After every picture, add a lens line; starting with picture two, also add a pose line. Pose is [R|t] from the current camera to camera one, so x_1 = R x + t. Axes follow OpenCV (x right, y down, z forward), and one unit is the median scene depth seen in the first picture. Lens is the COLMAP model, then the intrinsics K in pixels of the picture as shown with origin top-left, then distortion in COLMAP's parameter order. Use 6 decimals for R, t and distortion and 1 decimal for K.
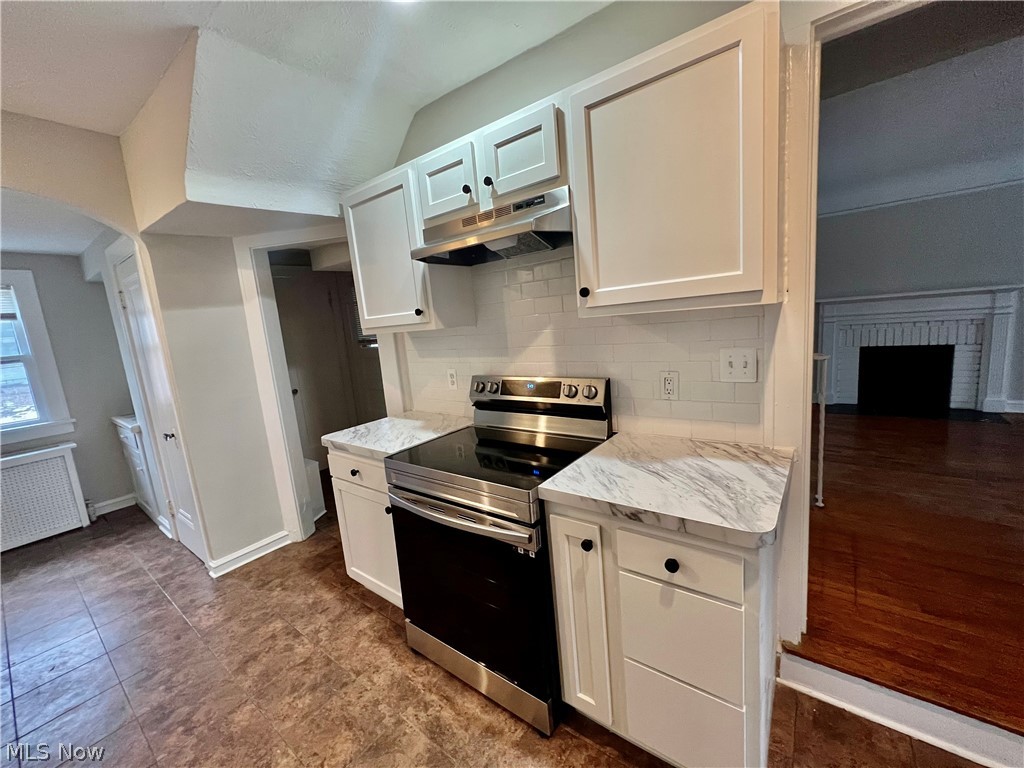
lens RADIAL K [[409.2, 0, 511.2], [0, 409.2, 382.2], [0, 0, 1]] dist [-0.000769, 0.000024]
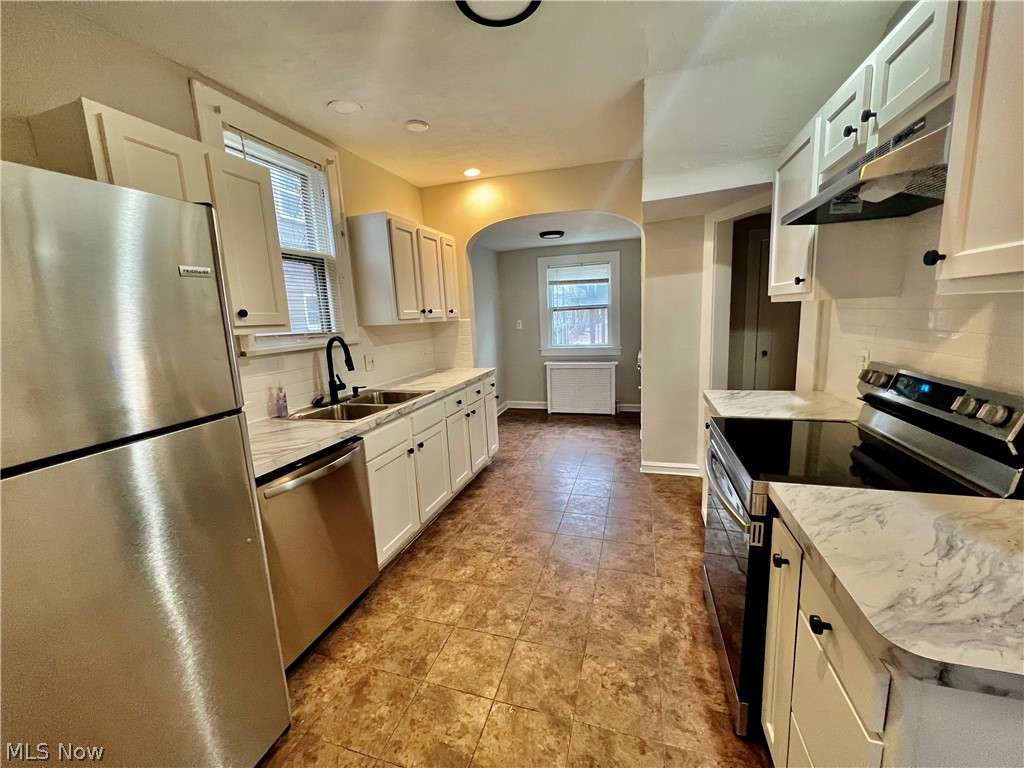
lens RADIAL K [[409.2, 0, 510.3], [0, 409.2, 381.7], [0, 0, 1]] dist [-0.000769, 0.000024]
pose [[0.342032, 0.223496, -0.912723, 0.382147], [-0.129188, 0.973265, 0.189909, -0.036529], [0.930765, 0.052958, 0.361761, 0.070094]]
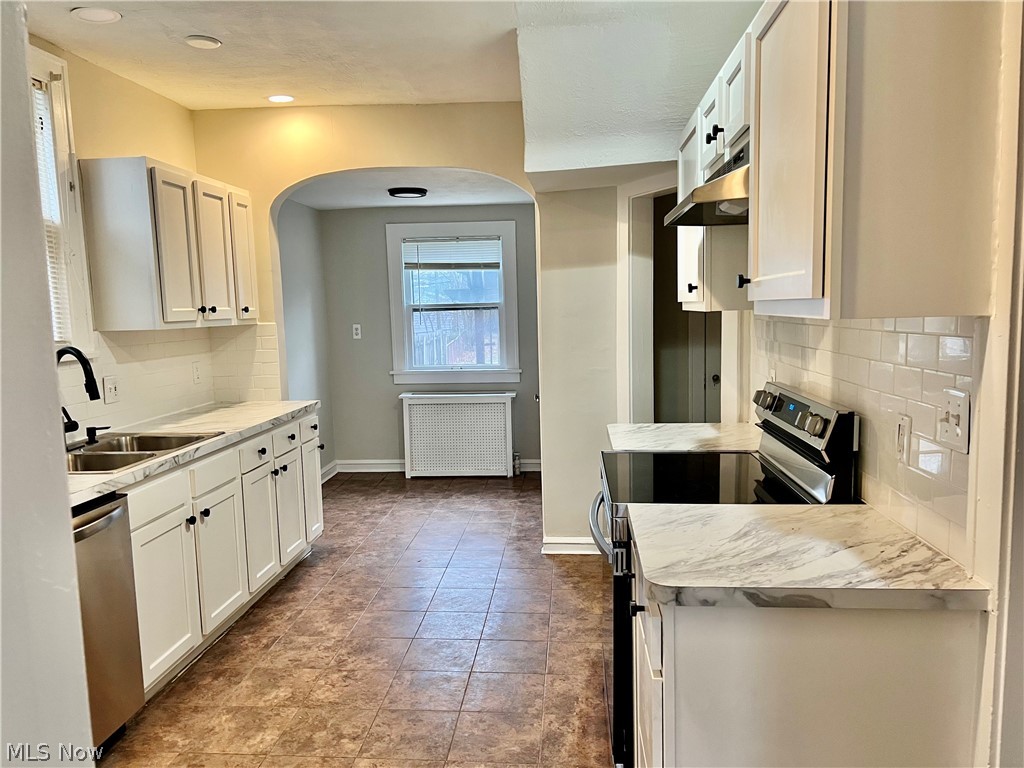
lens RADIAL K [[765.4, 0, 506.8], [0, 765.4, 393.2], [0, 0, 1]] dist [0.061358, -0.067349]
pose [[0.533330, 0.169116, -0.828830, 0.728093], [-0.152376, 0.982991, 0.102522, -0.061295], [0.832070, 0.071616, 0.550028, -0.075441]]
